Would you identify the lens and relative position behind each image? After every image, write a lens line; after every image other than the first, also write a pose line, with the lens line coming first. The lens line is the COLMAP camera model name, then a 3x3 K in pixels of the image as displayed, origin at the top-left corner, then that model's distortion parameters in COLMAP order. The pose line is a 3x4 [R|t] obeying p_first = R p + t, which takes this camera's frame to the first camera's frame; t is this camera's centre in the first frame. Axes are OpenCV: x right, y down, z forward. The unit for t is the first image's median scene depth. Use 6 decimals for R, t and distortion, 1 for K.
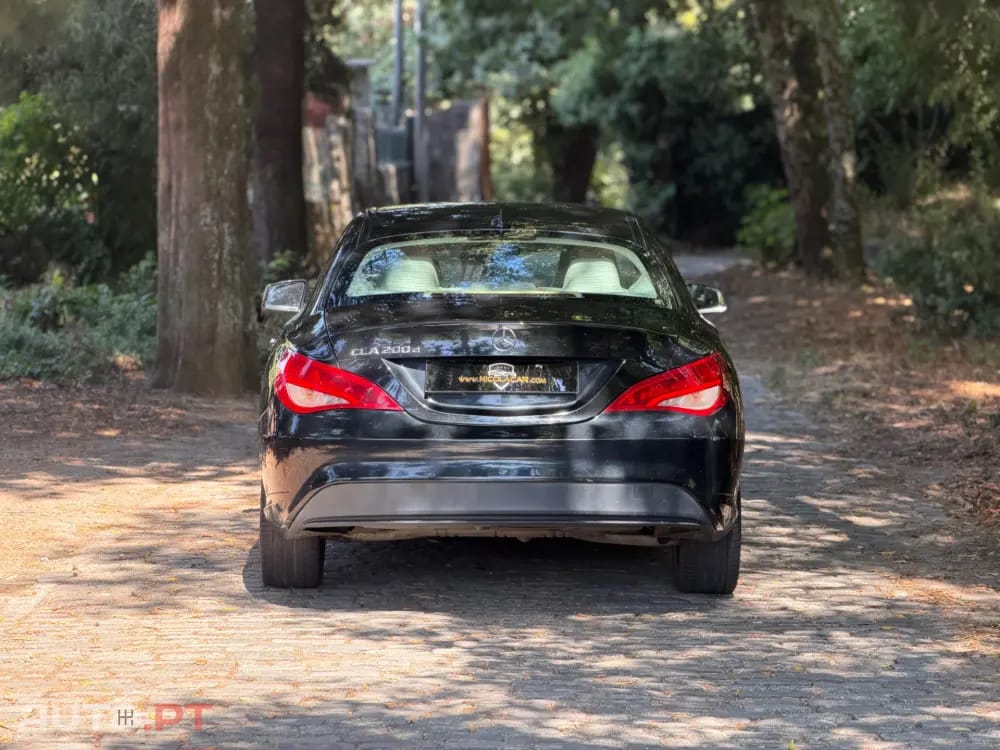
lens RADIAL K [[3057.6, 0, 499.9], [0, 3057.6, 375.6], [0, 0, 1]] dist [0.231825, 0.000000]
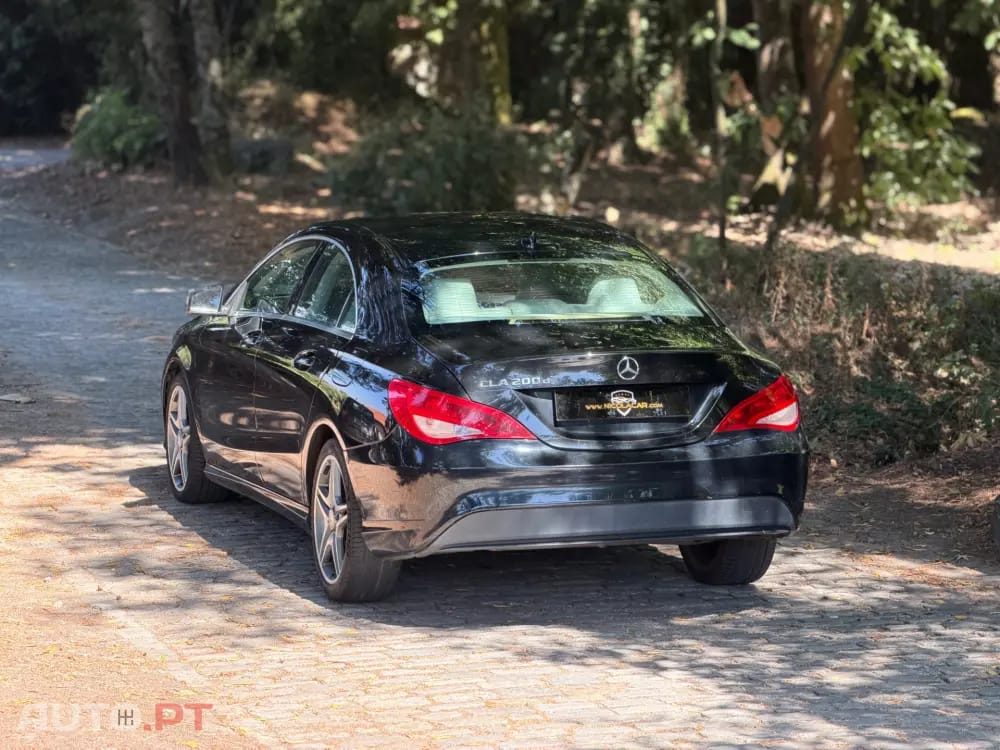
lens RADIAL K [[3057.6, 0, 507.0], [0, 3057.6, 386.4], [0, 0, 1]] dist [0.231825, 0.000000]
pose [[0.949669, -0.037108, 0.311048, -0.367886], [0.020298, 0.998162, 0.057108, -0.066919], [-0.312596, -0.047920, 0.948677, 0.003673]]
